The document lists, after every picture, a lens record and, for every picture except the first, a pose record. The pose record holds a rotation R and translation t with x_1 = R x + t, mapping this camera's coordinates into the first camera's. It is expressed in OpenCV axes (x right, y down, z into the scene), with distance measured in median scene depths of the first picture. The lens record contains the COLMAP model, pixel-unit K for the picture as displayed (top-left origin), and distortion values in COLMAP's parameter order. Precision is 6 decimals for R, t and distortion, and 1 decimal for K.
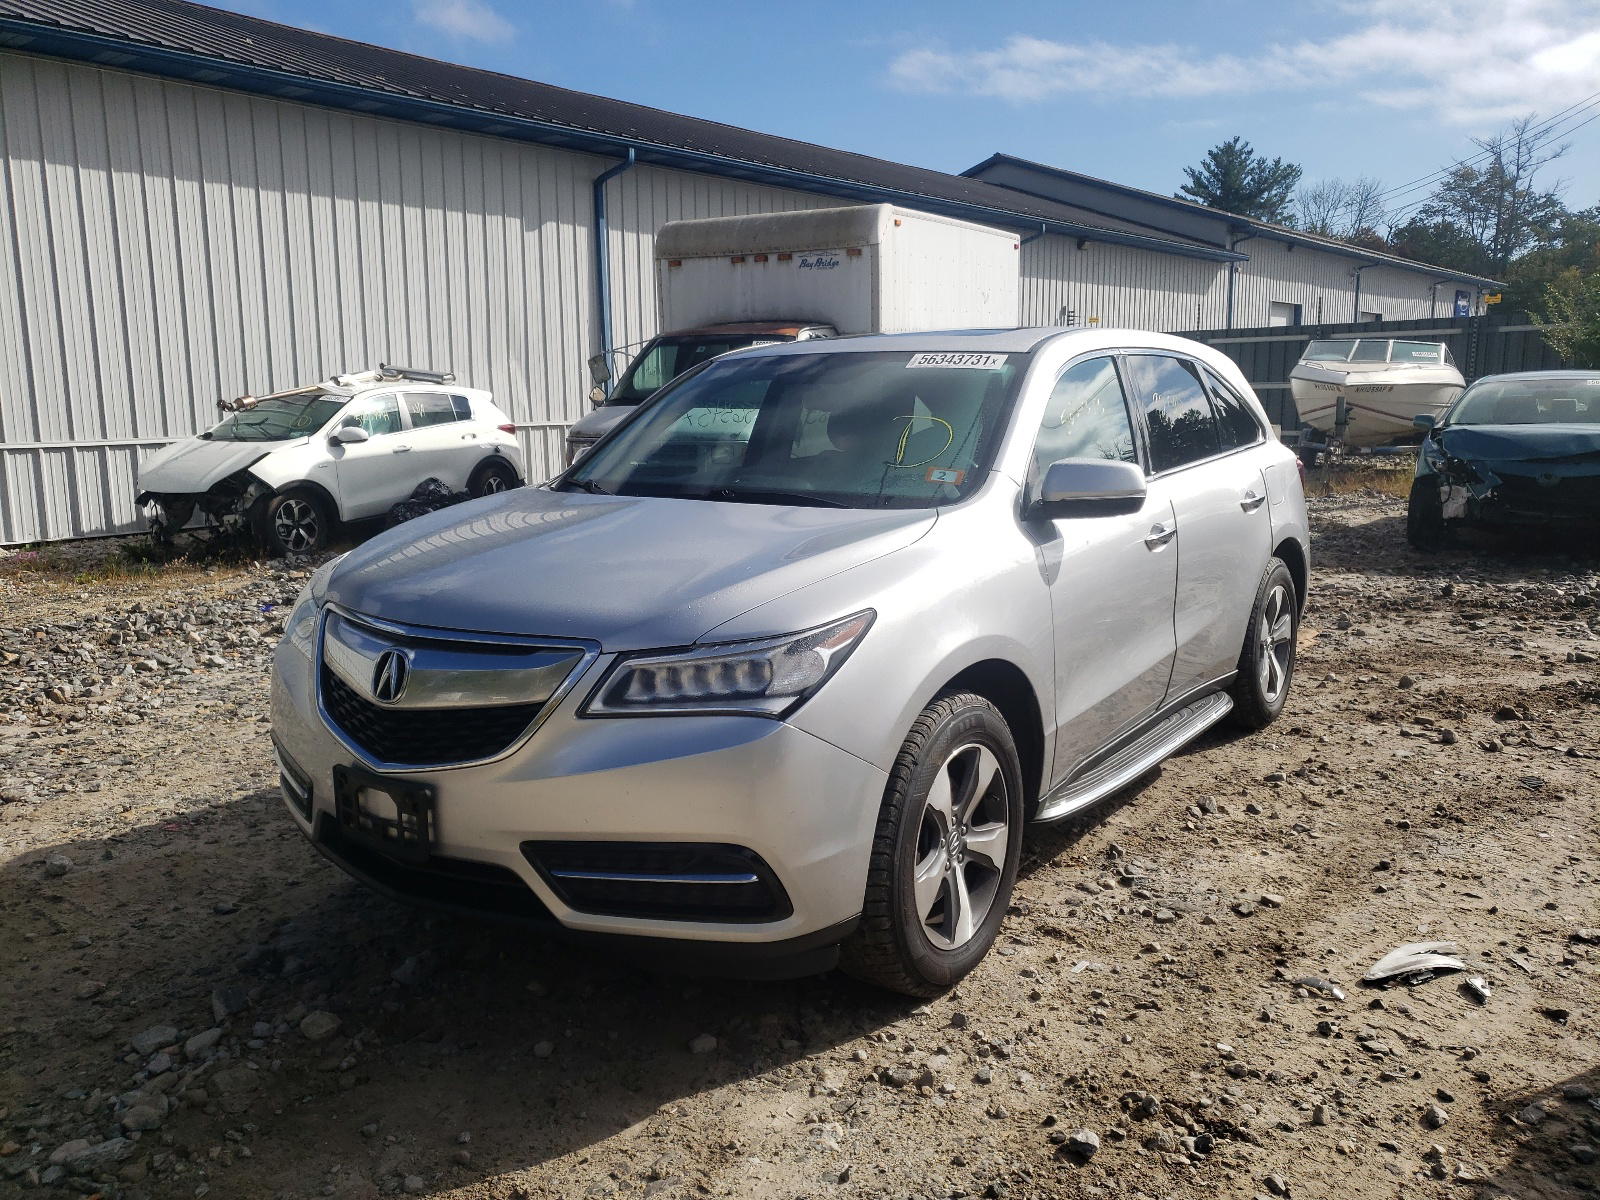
lens RADIAL K [[1076.6, 0, 801.8], [0, 1076.6, 611.4], [0, 0, 1]] dist [0.000256, 0.001917]
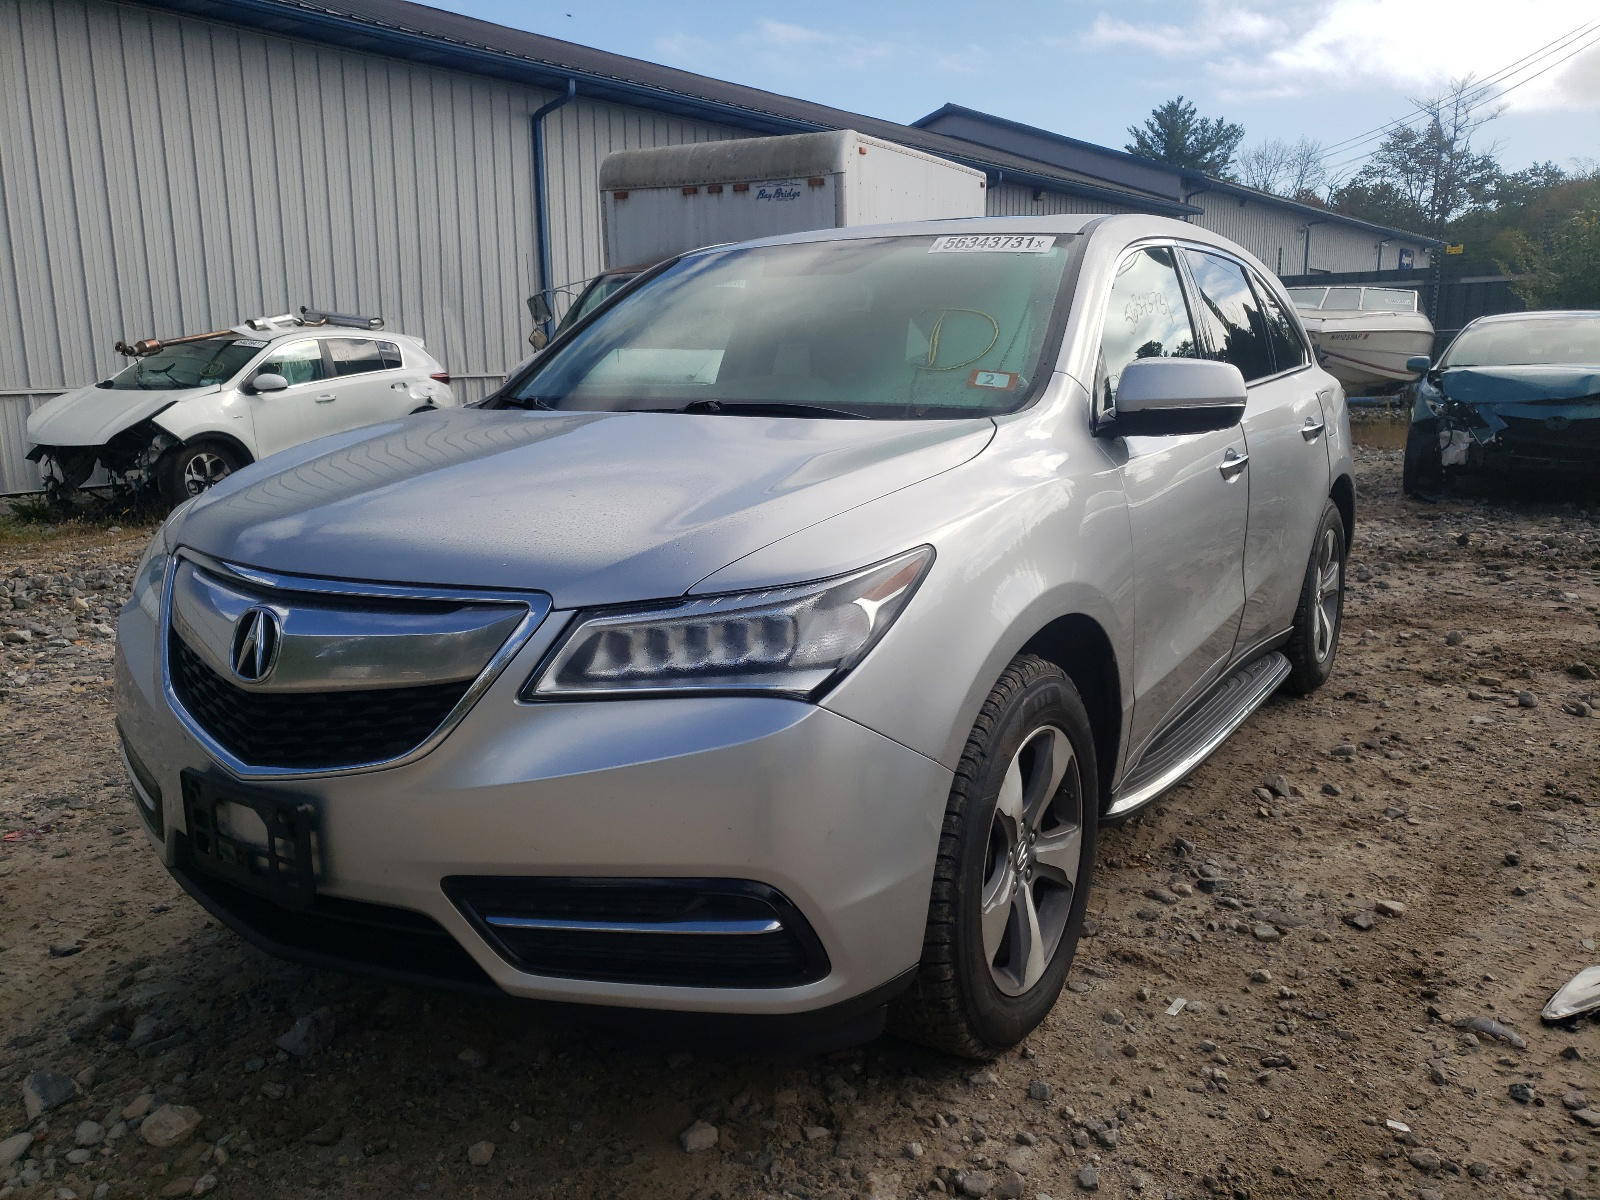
lens RADIAL K [[1076.6, 0, 801.8], [0, 1076.6, 611.4], [0, 0, 1]] dist [0.000256, 0.001917]
pose [[0.998784, -0.010611, 0.048139, -0.042551], [0.008968, 0.999374, 0.034226, 0.012748], [-0.048472, -0.033753, 0.998254, 0.216395]]
